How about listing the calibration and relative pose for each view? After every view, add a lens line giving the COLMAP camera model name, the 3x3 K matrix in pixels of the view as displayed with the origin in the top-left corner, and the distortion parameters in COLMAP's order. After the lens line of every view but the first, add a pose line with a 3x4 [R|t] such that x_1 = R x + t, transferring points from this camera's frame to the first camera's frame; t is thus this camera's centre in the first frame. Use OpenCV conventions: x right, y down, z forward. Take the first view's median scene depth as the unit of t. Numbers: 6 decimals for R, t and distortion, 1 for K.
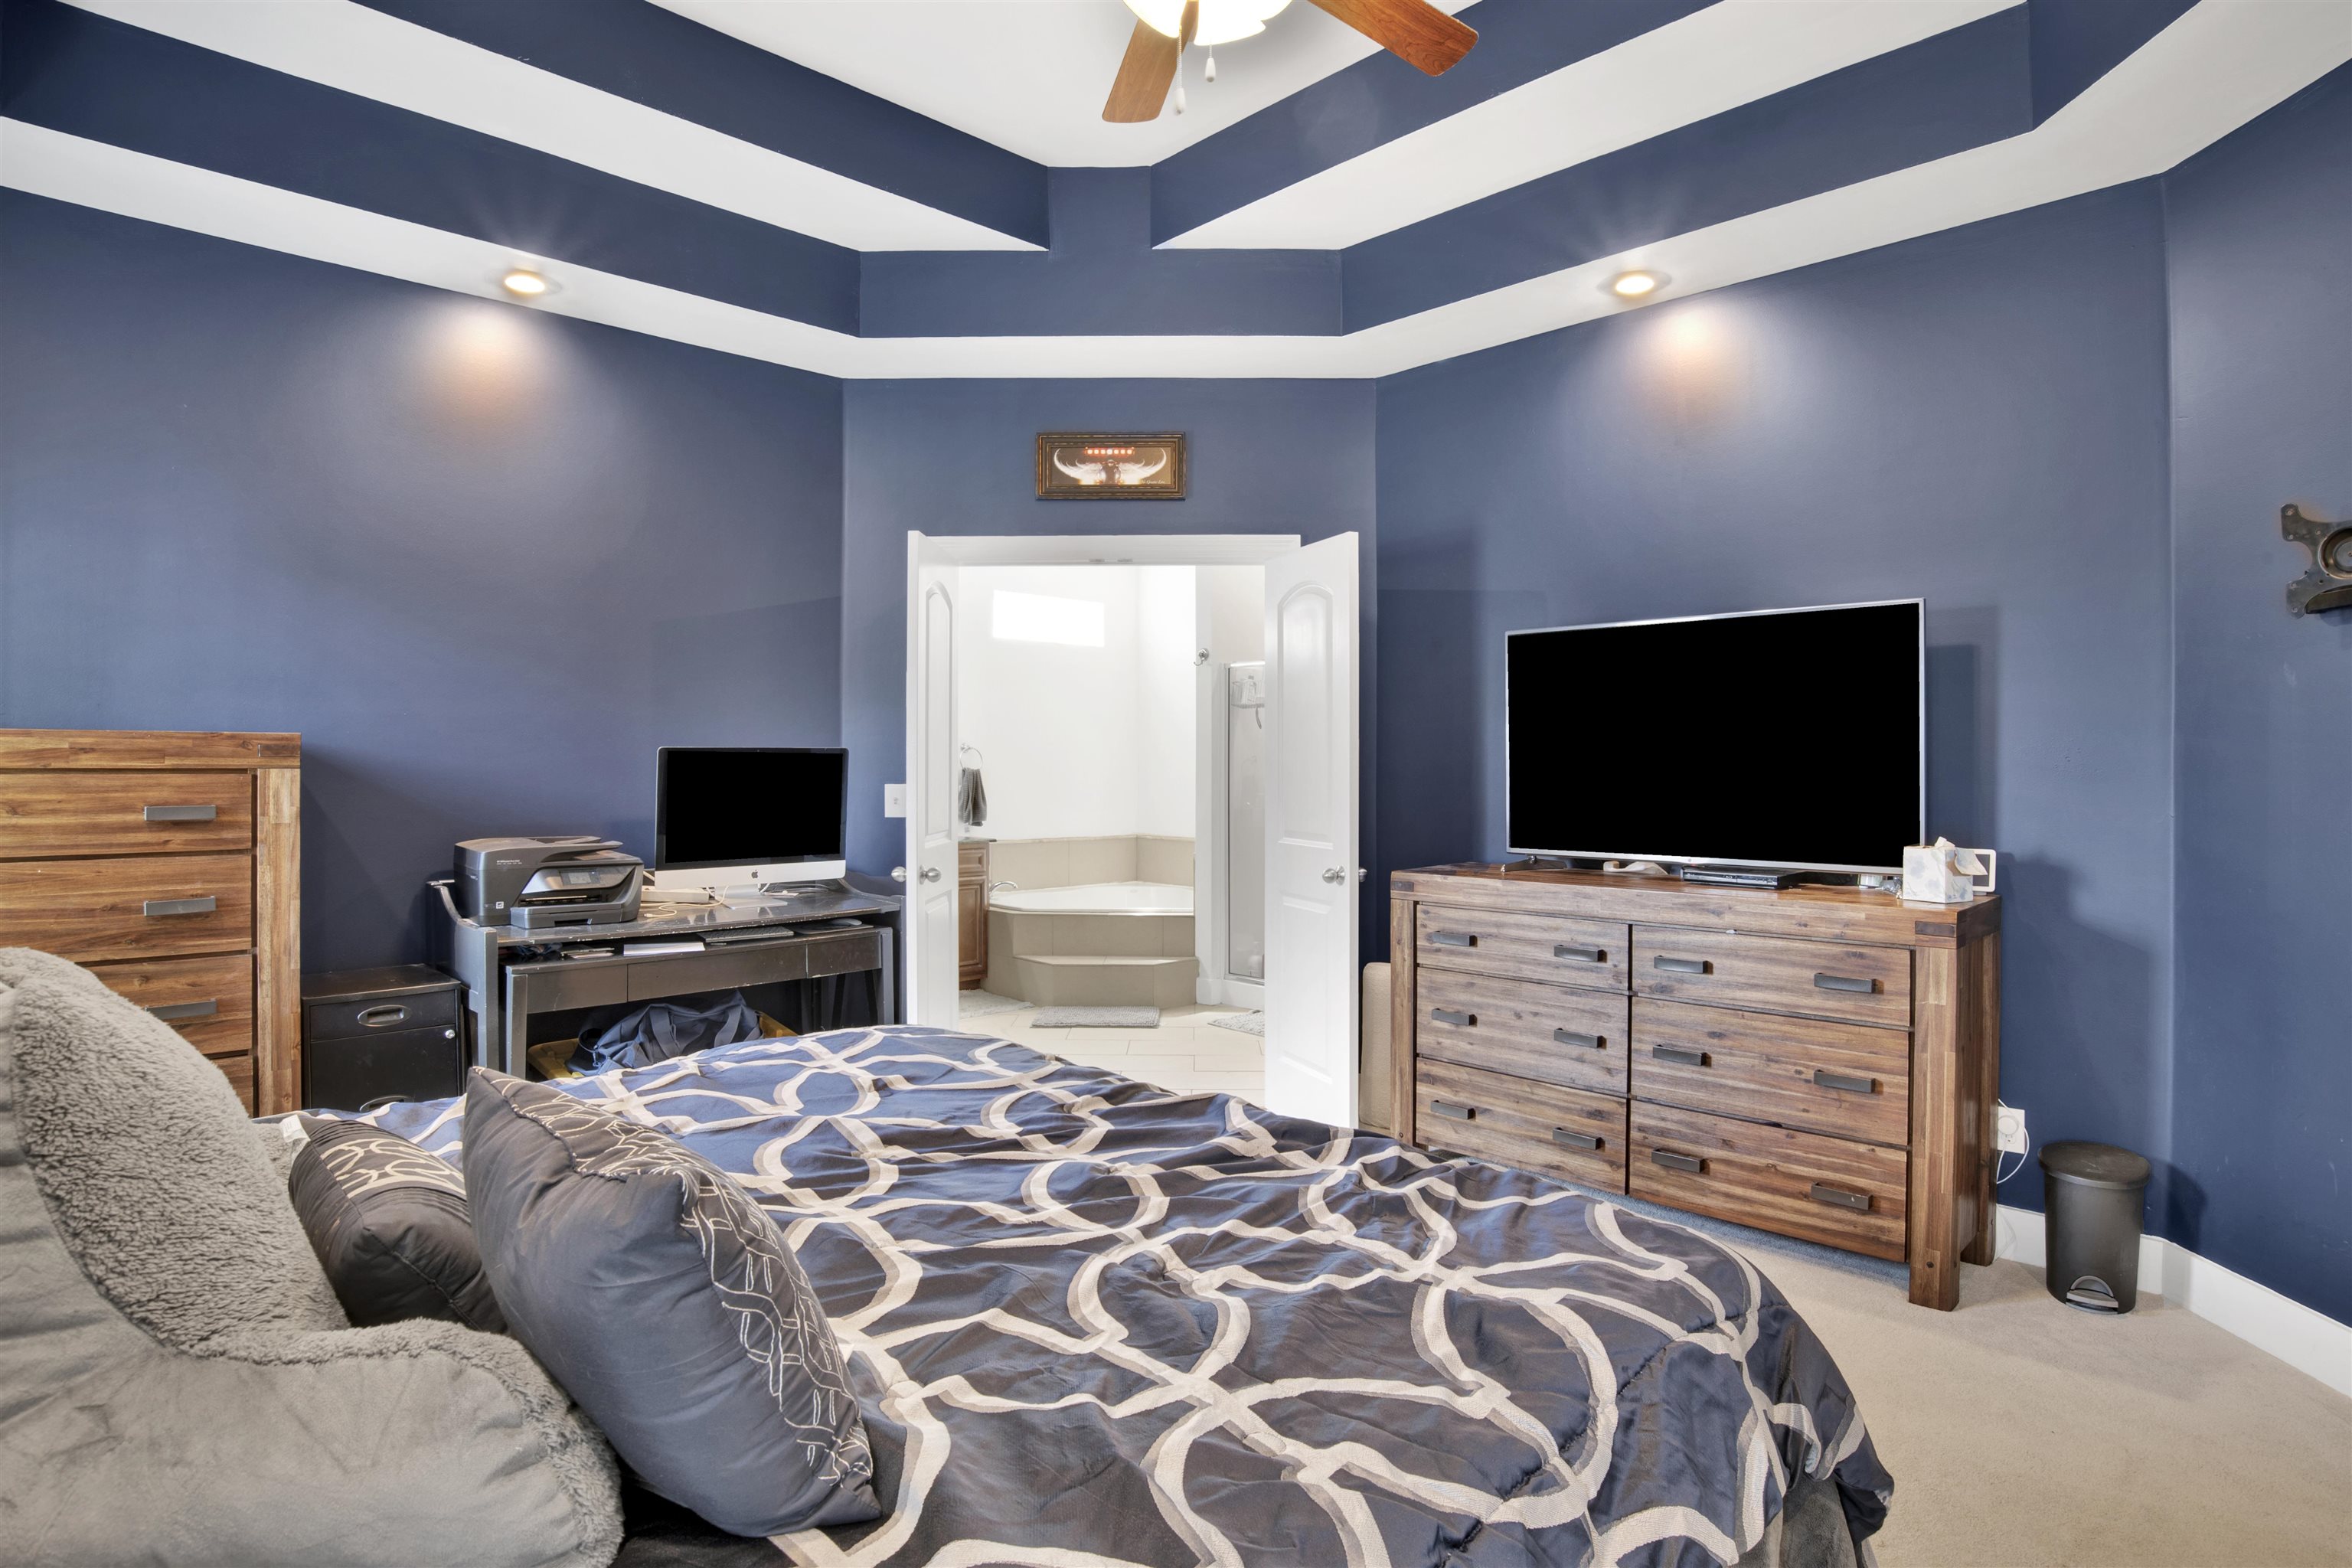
lens RADIAL K [[1231.5, 0, 1178.4], [0, 1231.5, 770.1], [0, 0, 1]] dist [-0.057350, 0.015526]
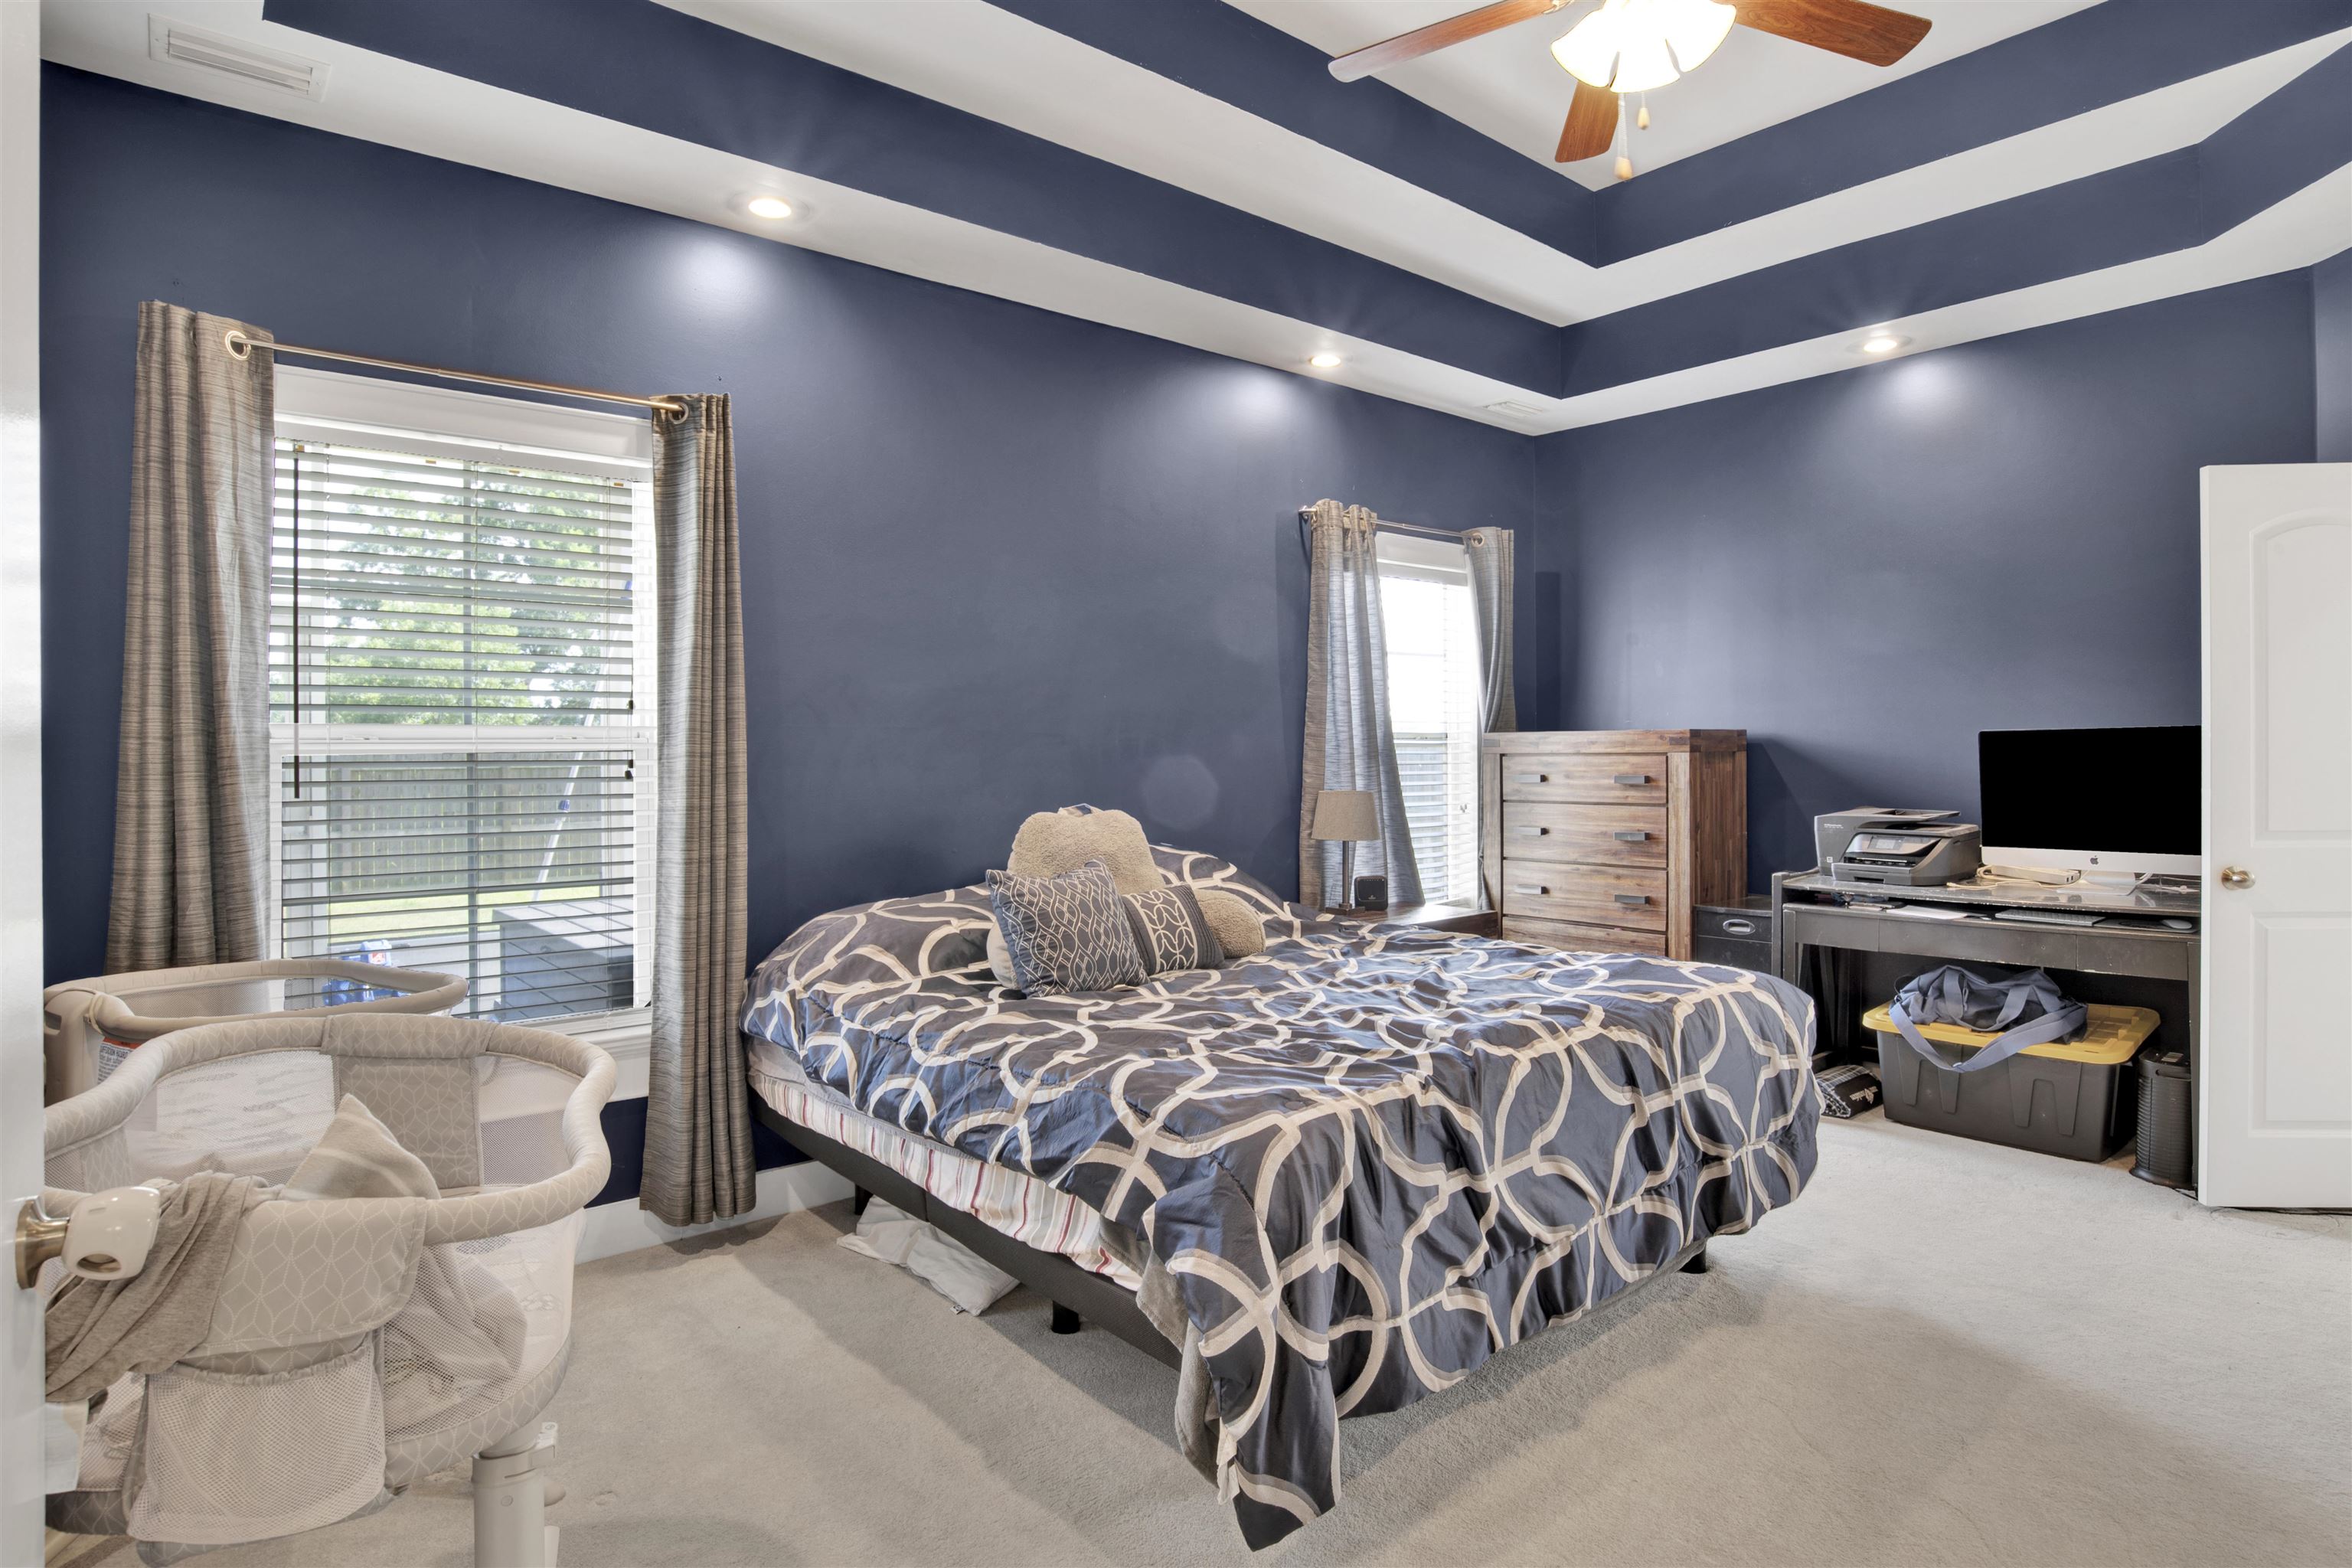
lens RADIAL K [[1231.5, 0, 1175.5], [0, 1231.5, 772.9], [0, 0, 1]] dist [-0.057350, 0.015526]
pose [[-0.079421, 0.011875, -0.996770, 0.713013], [0.004674, 0.999922, 0.011540, 0.003319], [0.996830, -0.003743, -0.079470, 0.400845]]
